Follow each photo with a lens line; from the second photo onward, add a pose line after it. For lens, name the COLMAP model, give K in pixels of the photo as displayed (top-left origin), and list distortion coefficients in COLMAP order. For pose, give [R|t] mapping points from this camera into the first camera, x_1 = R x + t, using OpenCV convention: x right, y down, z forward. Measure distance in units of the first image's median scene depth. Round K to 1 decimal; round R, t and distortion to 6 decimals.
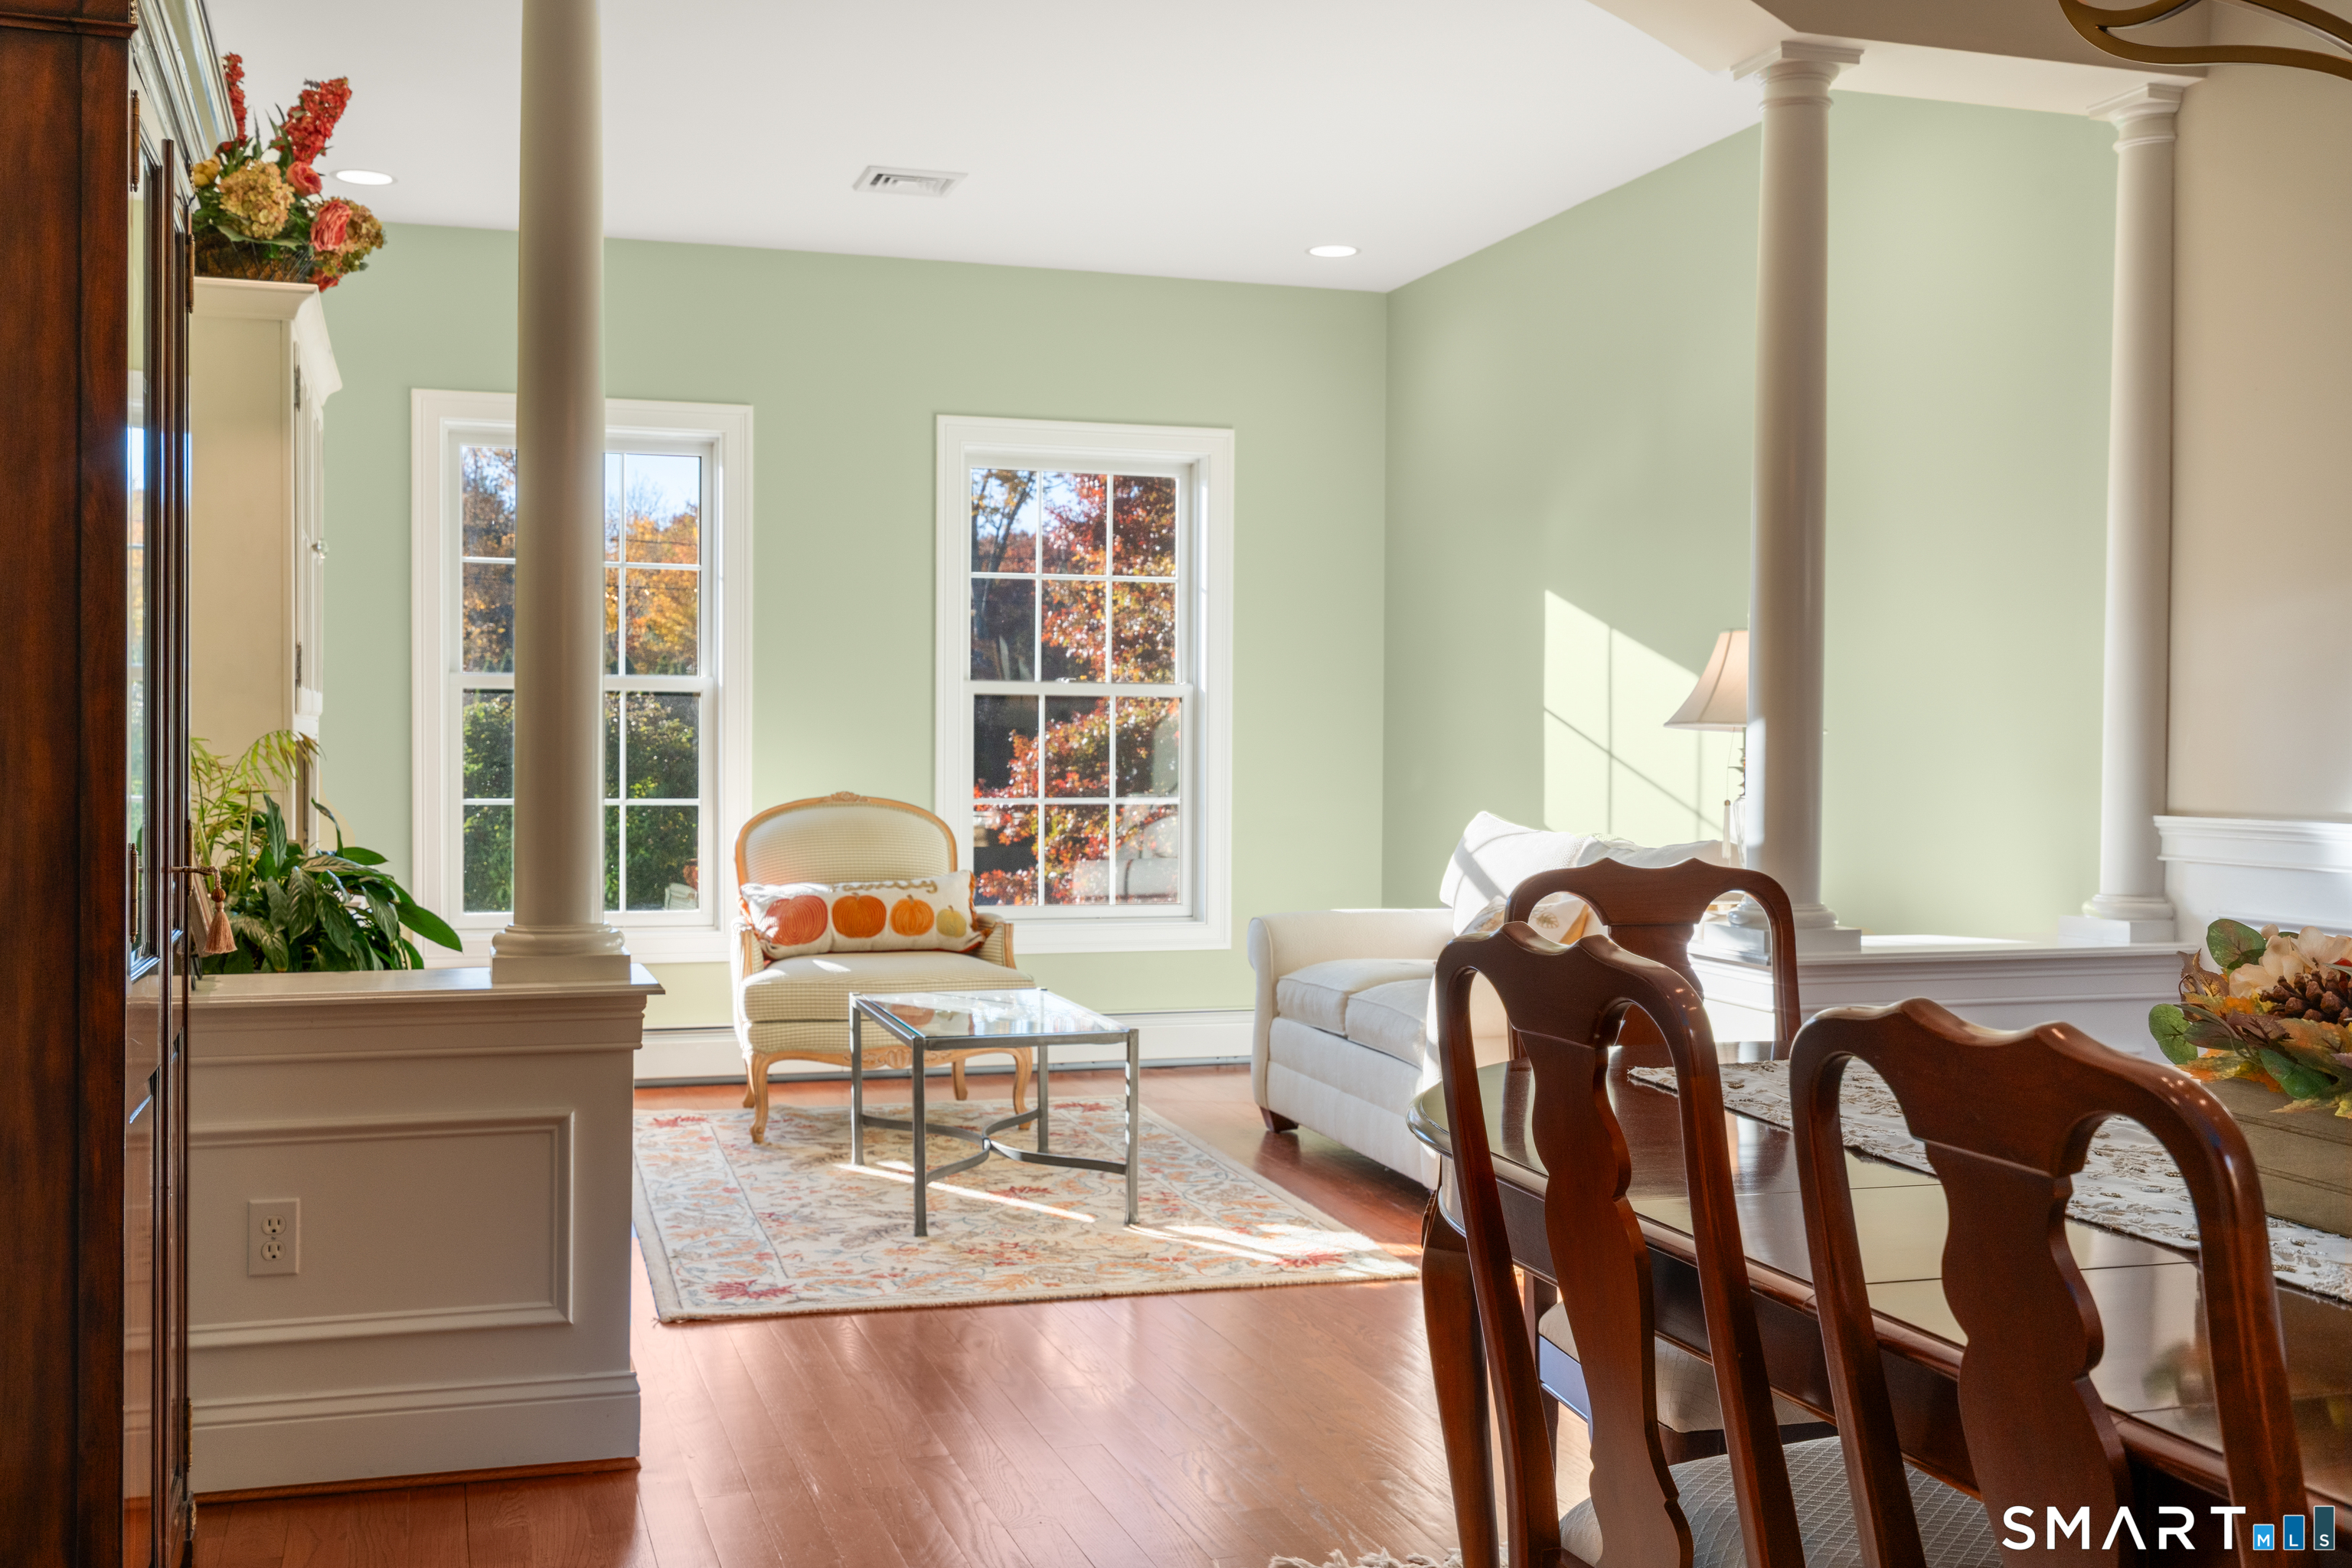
lens RADIAL K [[2378.6, 0, 1176.0], [0, 2378.6, 784.0], [0, 0, 1]] dist [0.063150, -0.002324]
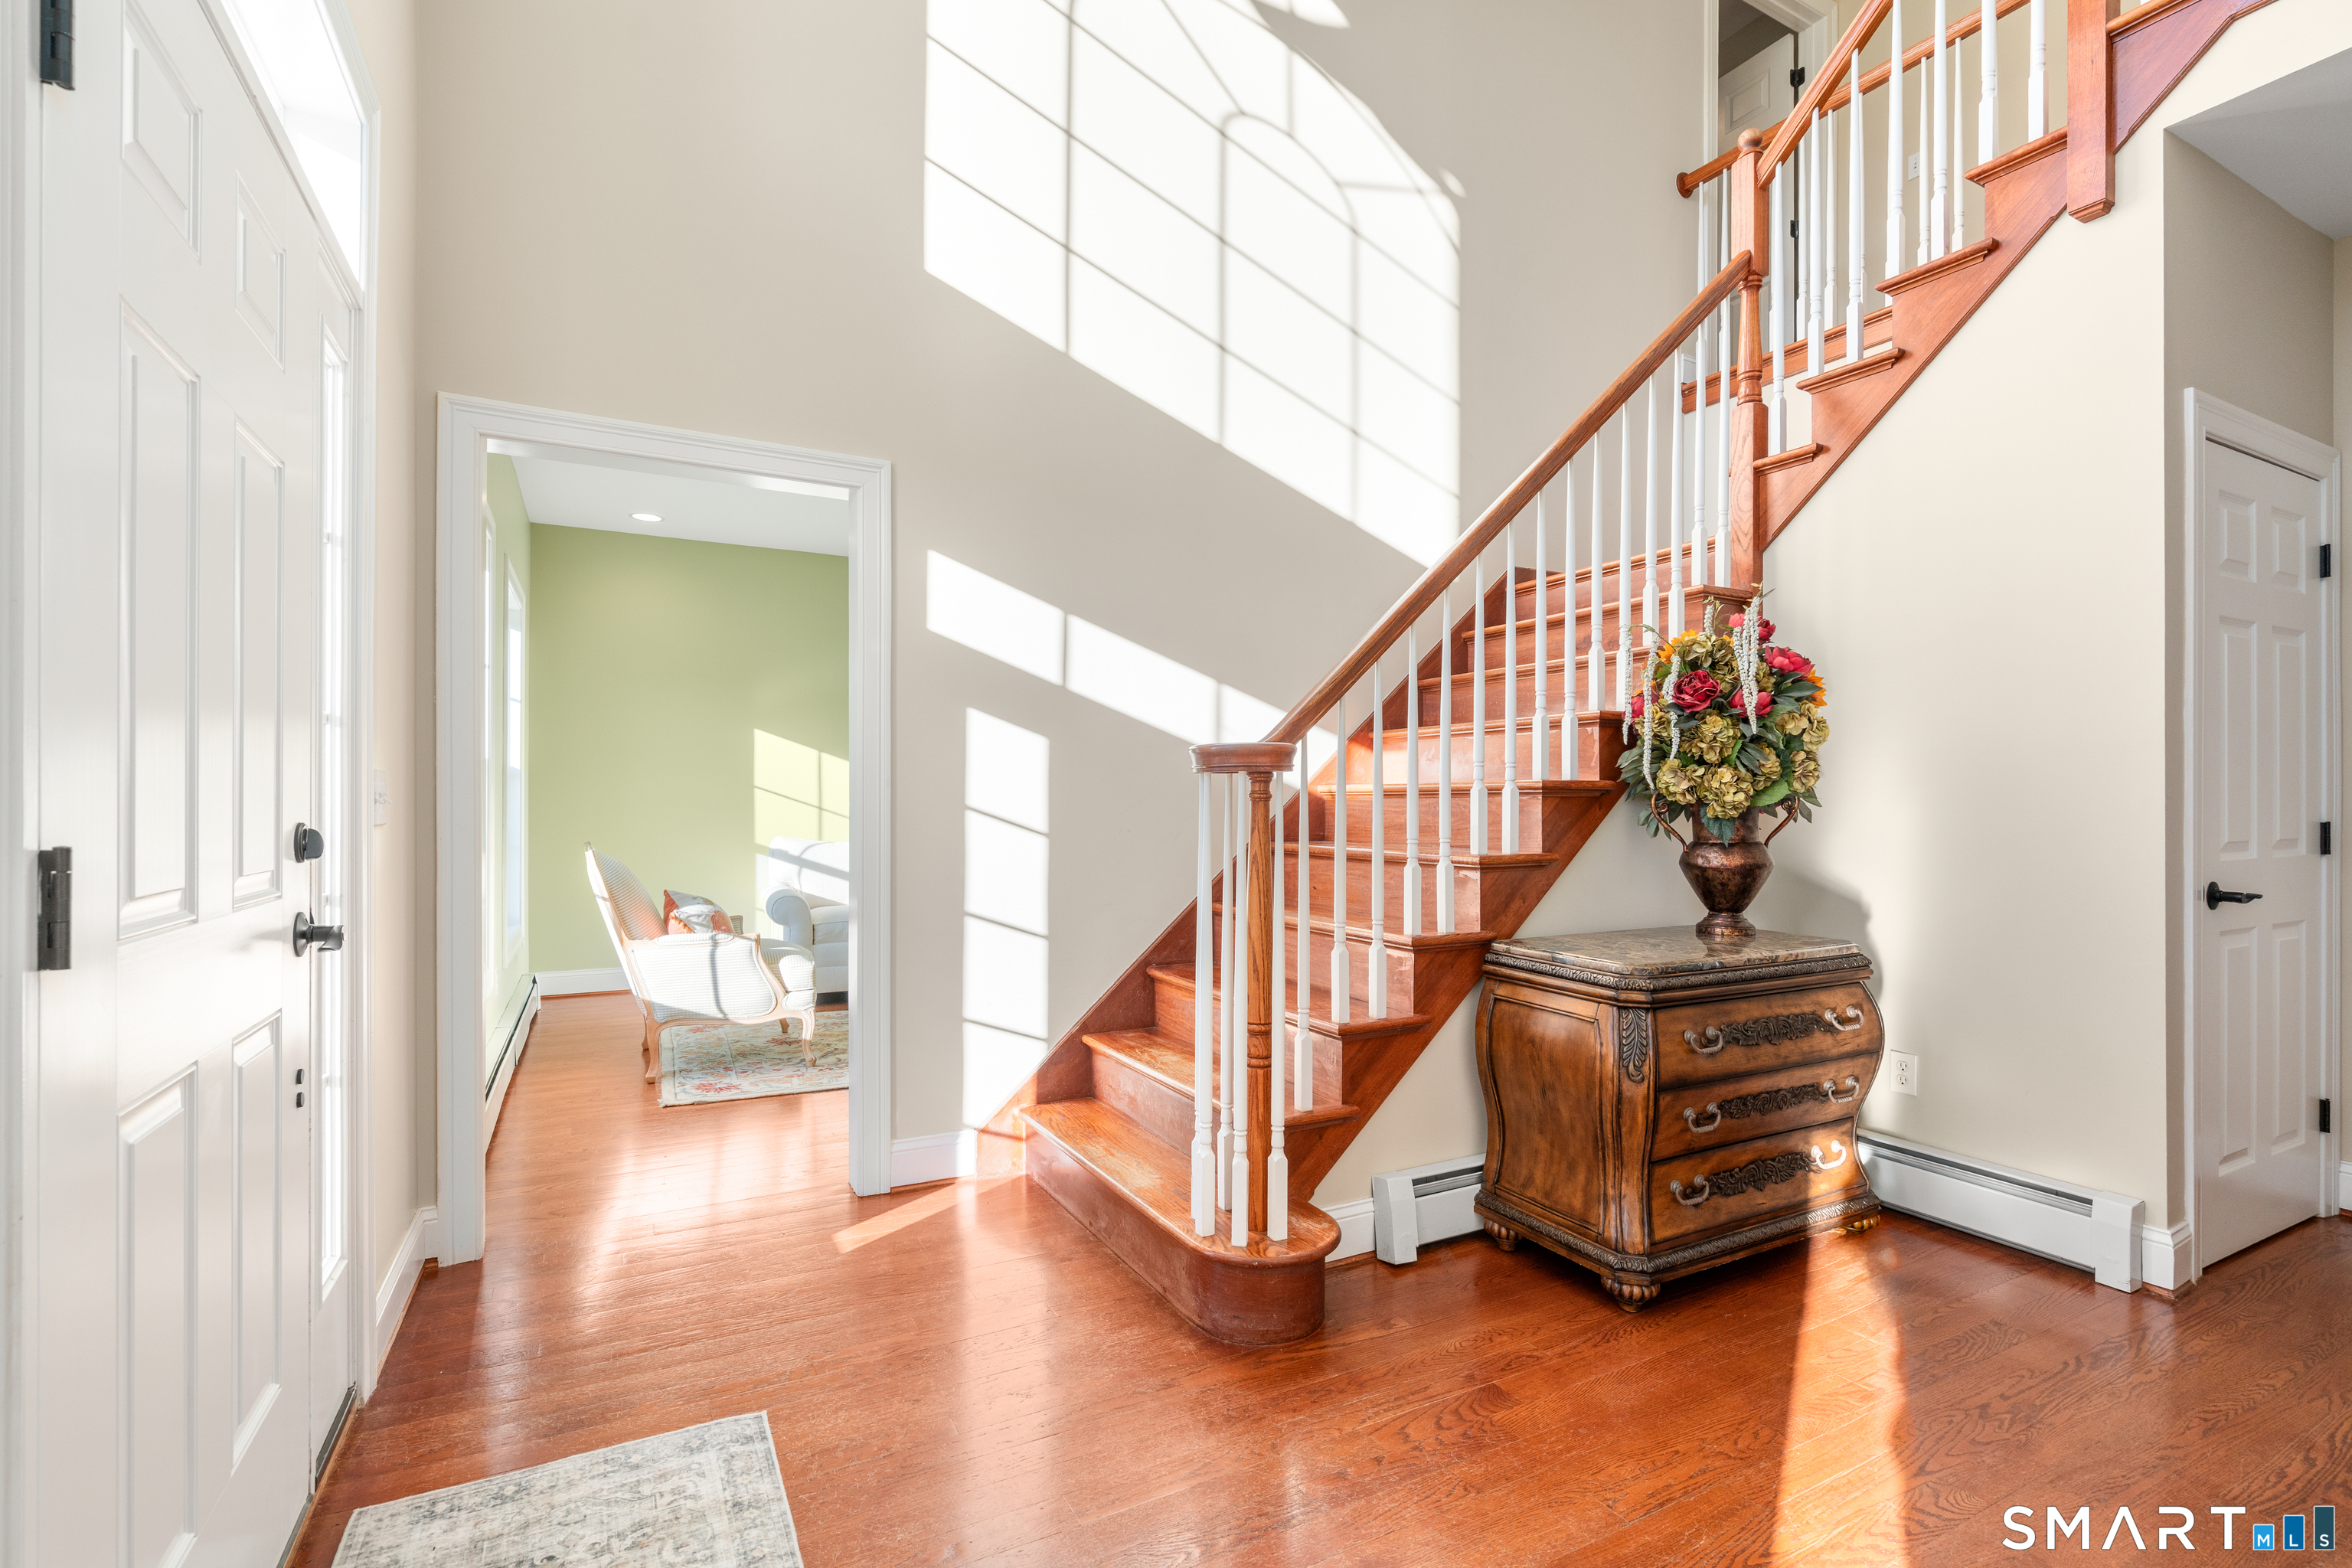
lens RADIAL K [[1078.1, 0, 1150.8], [0, 1078.1, 785.7], [0, 0, 1]] dist [-0.003424, 0.000494]
pose [[-0.169634, 0.011769, 0.985437, -0.844063], [0.013413, 0.999864, -0.009632, -0.018571], [-0.985416, 0.011583, -0.169769, 0.851091]]
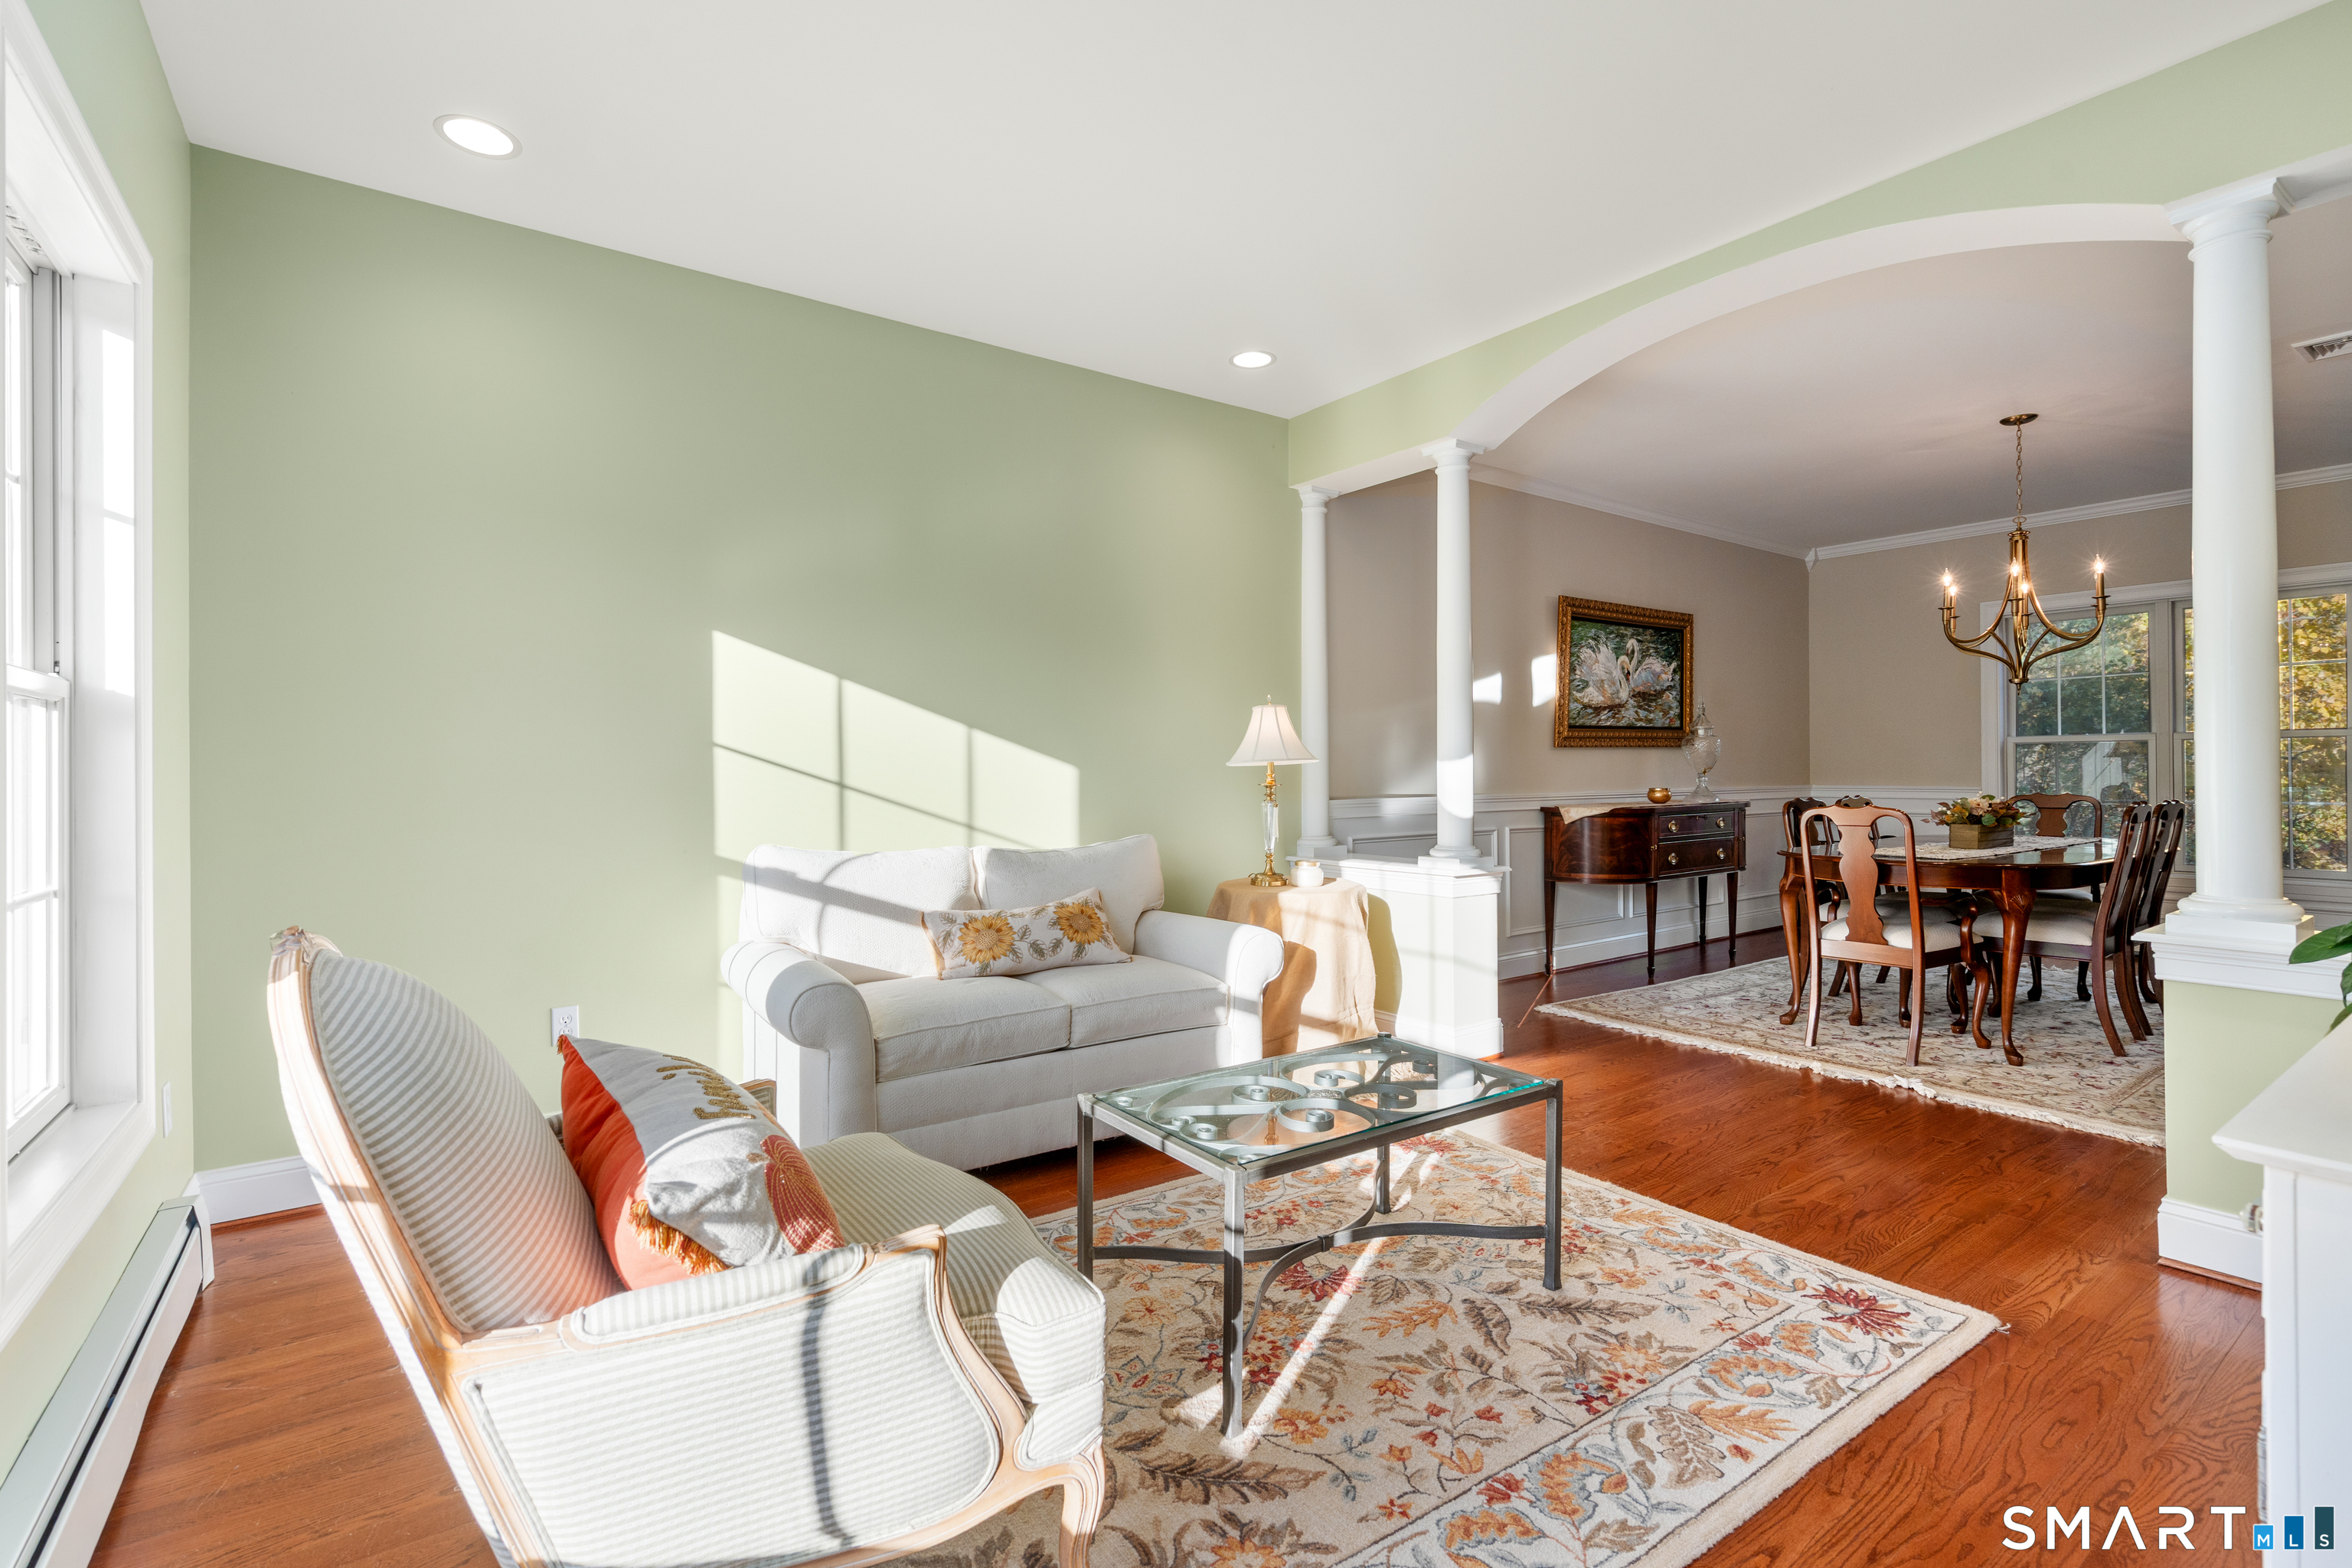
lens RADIAL K [[1068.0, 0, 1173.2], [0, 1068.0, 774.5], [0, 0, 1]] dist [-0.001074, 0.000111]
pose [[-0.311122, -0.005900, 0.950352, -0.361646], [0.023359, 0.999631, 0.013853, -0.020476], [-0.950083, 0.026509, -0.310869, 0.990003]]
